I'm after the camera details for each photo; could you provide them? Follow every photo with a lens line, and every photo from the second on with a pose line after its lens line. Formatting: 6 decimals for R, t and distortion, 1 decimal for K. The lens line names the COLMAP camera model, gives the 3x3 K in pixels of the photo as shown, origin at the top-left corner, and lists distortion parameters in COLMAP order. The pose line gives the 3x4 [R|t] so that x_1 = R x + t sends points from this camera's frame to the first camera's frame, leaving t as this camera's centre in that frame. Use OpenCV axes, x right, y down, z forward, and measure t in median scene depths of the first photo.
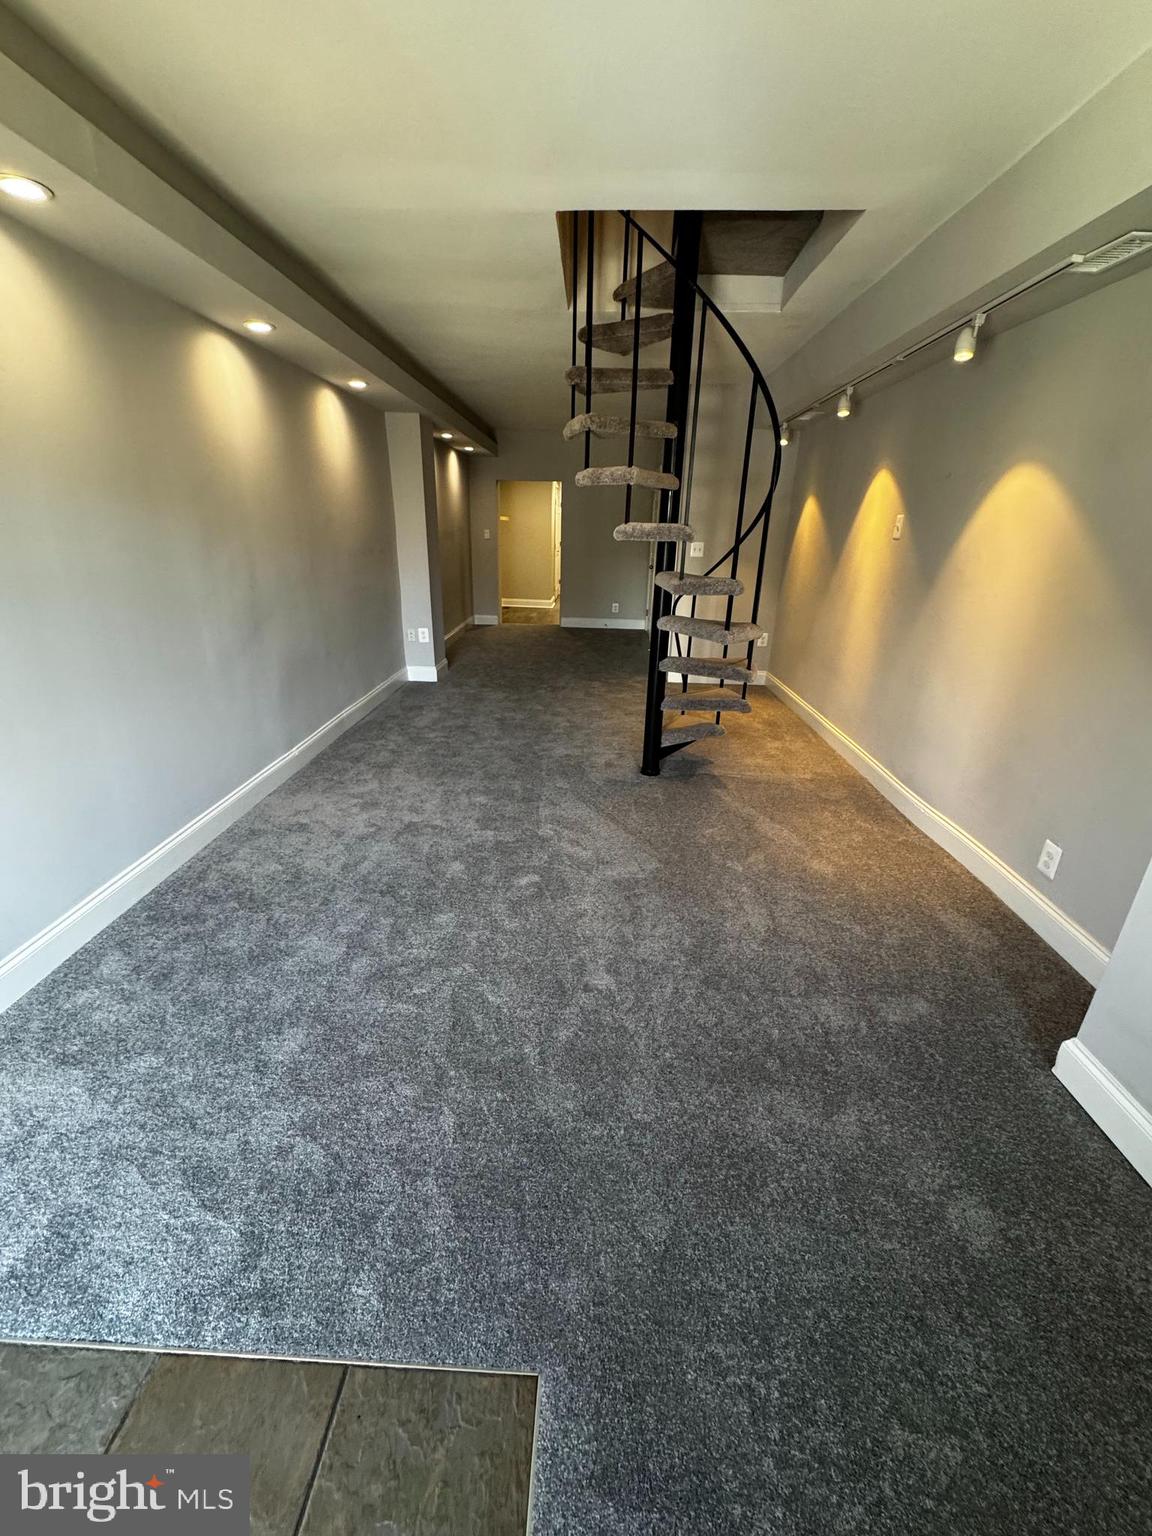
lens RADIAL K [[613.4, 0, 573.6], [0, 613.4, 768.6], [0, 0, 1]] dist [-0.002786, 0.000361]
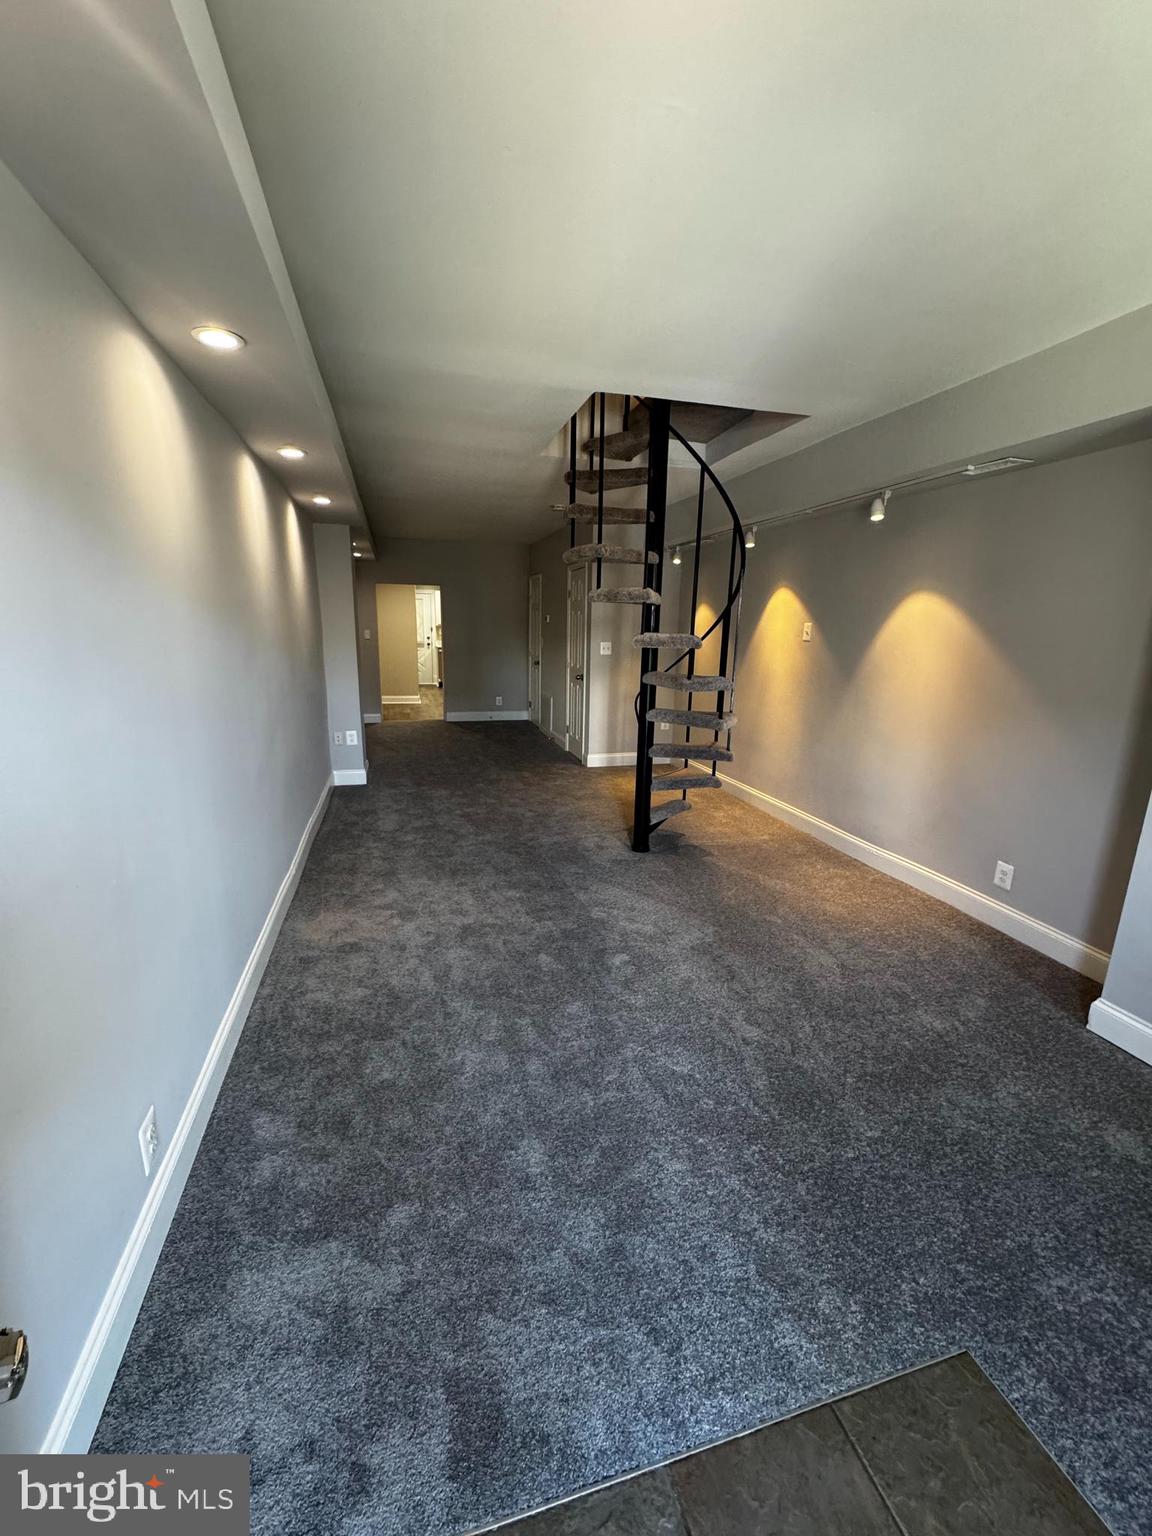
lens RADIAL K [[613.4, 0, 574.4], [0, 613.4, 768.7], [0, 0, 1]] dist [-0.002786, 0.000361]
pose [[0.951987, -0.074493, 0.296937, -0.411406], [0.114972, 0.985940, -0.121258, -0.022484], [-0.283730, 0.149576, 0.947167, -0.027293]]
